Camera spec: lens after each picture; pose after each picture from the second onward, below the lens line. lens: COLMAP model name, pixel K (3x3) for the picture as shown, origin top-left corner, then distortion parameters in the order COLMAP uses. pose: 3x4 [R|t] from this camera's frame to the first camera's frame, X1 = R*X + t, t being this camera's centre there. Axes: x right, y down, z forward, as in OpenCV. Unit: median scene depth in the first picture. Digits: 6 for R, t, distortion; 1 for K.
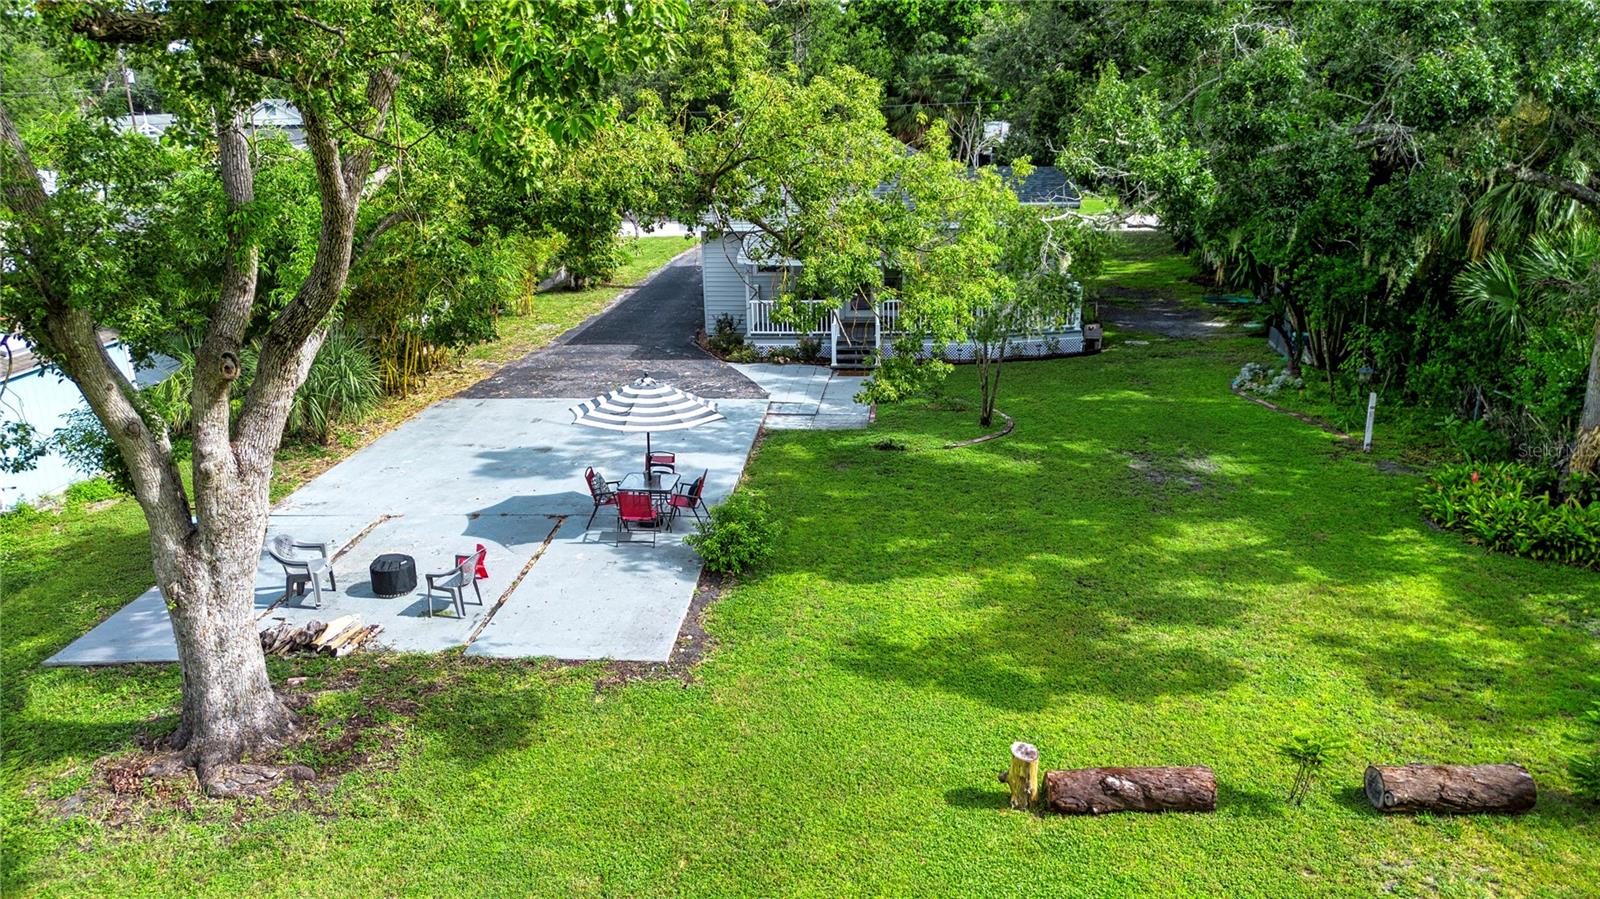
lens RADIAL K [[1161.8, 0, 800.0], [0, 1161.8, 449.5], [0, 0, 1]] dist [0.039783, -0.002392]
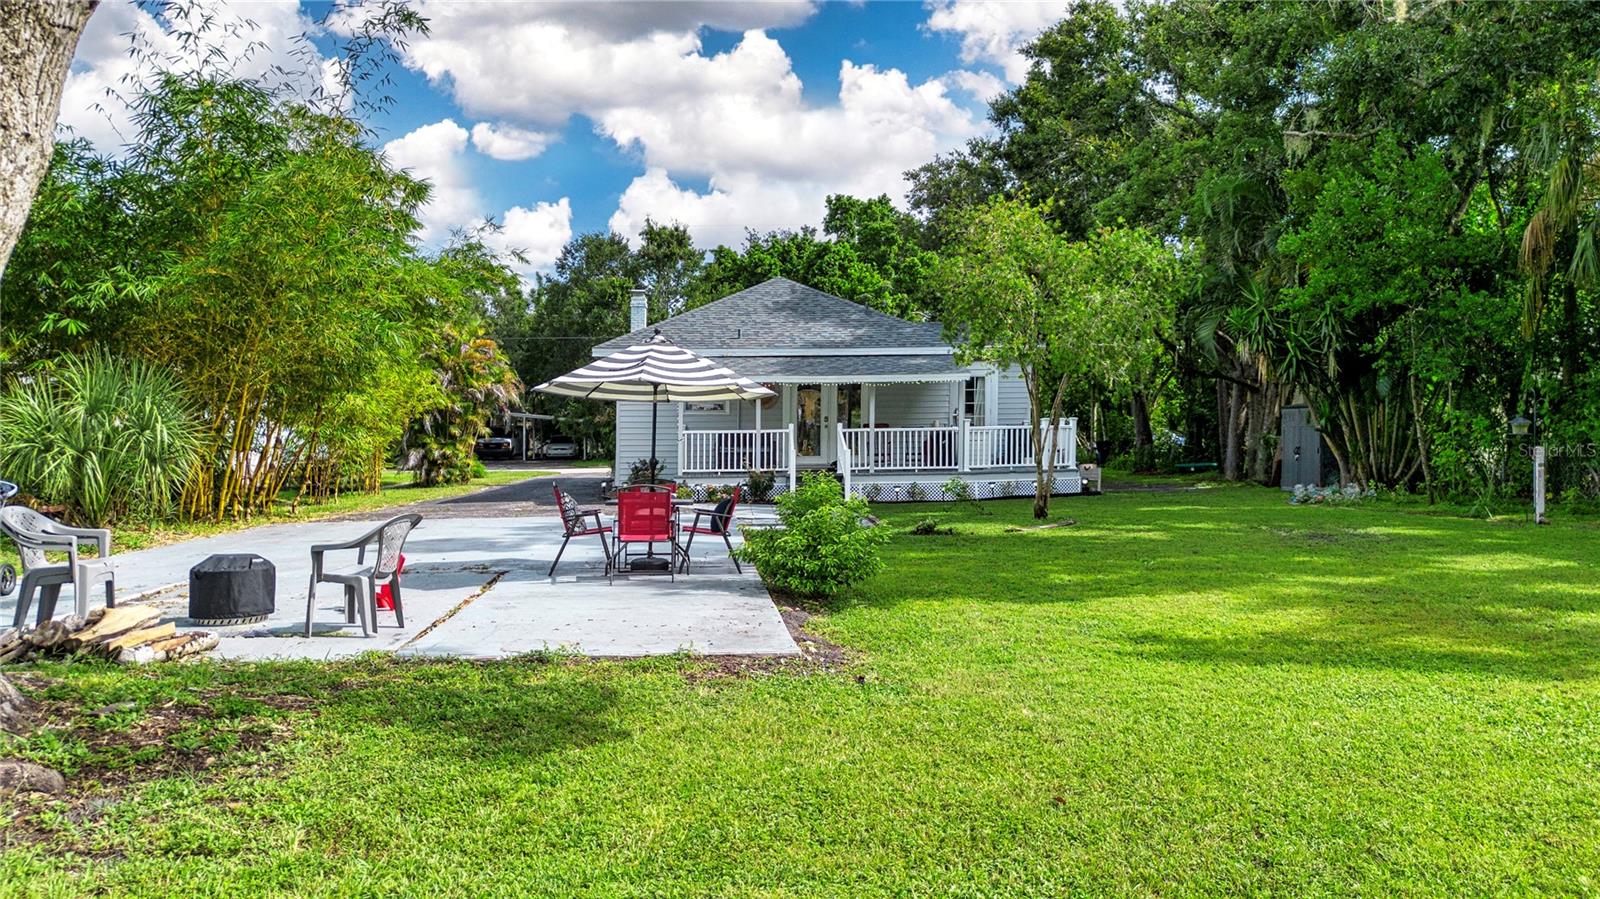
lens RADIAL K [[1161.8, 0, 800.0], [0, 1161.8, 449.5], [0, 0, 1]] dist [0.039783, -0.002392]
pose [[0.986313, 0.027548, 0.162566, -0.152547], [0.018395, 0.961404, -0.274526, 0.178383], [-0.163854, 0.273759, 0.947738, 0.355291]]
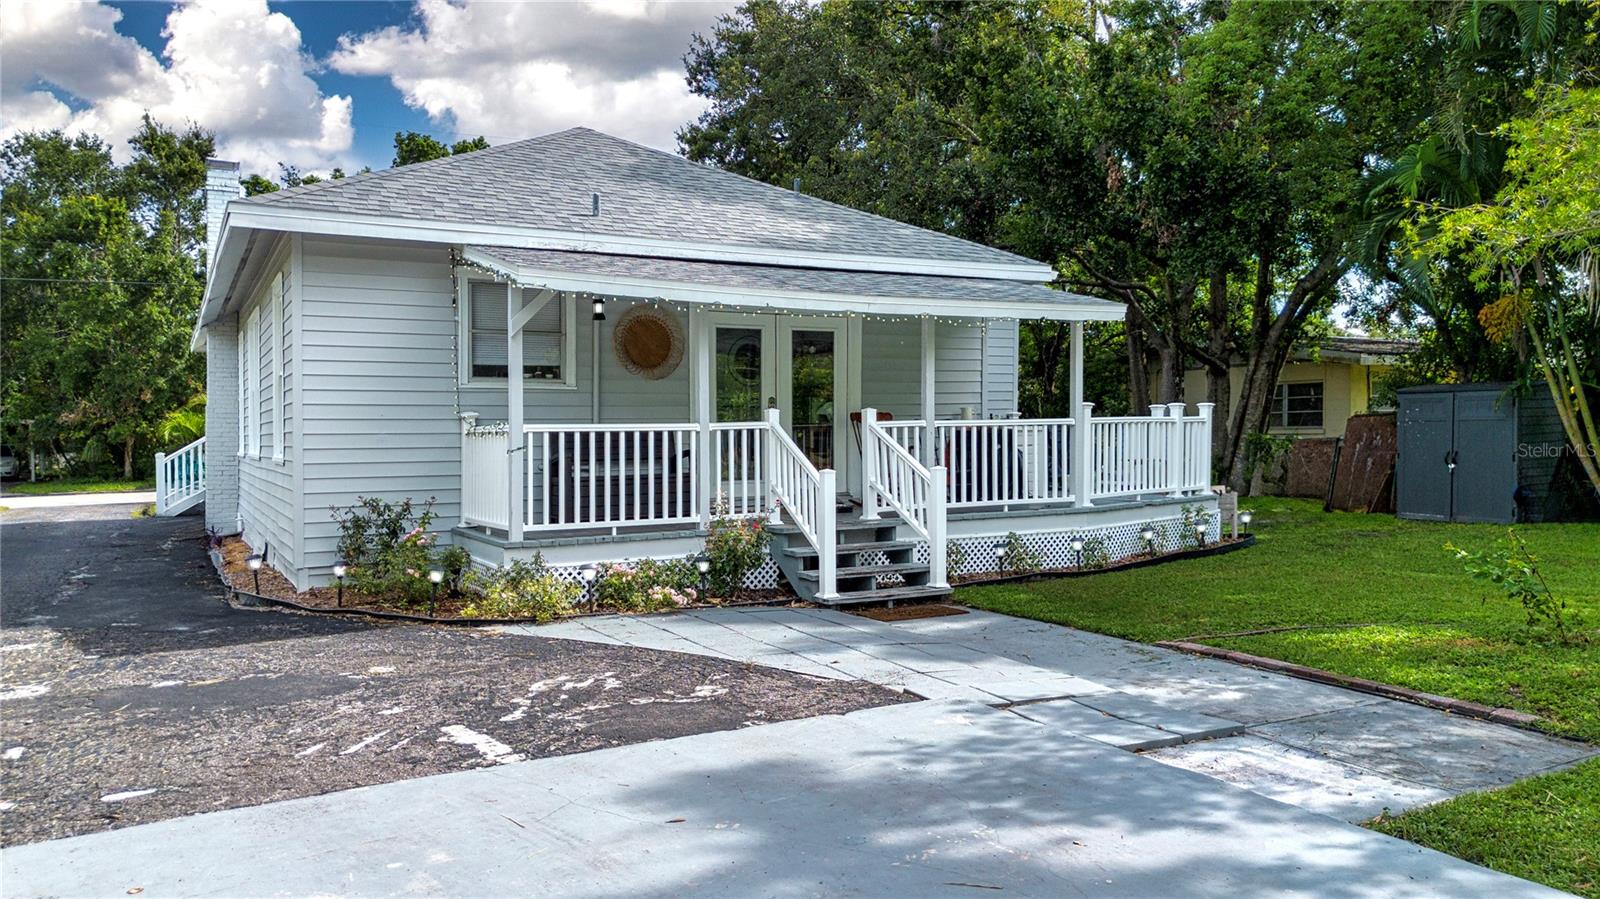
lens RADIAL K [[1161.8, 0, 800.0], [0, 1161.8, 449.5], [0, 0, 1]] dist [0.039783, -0.002392]
pose [[0.832320, 0.019409, 0.553955, -0.264979], [0.141609, 0.958777, -0.246360, -0.081440], [-0.535901, 0.283495, 0.795261, 1.249434]]
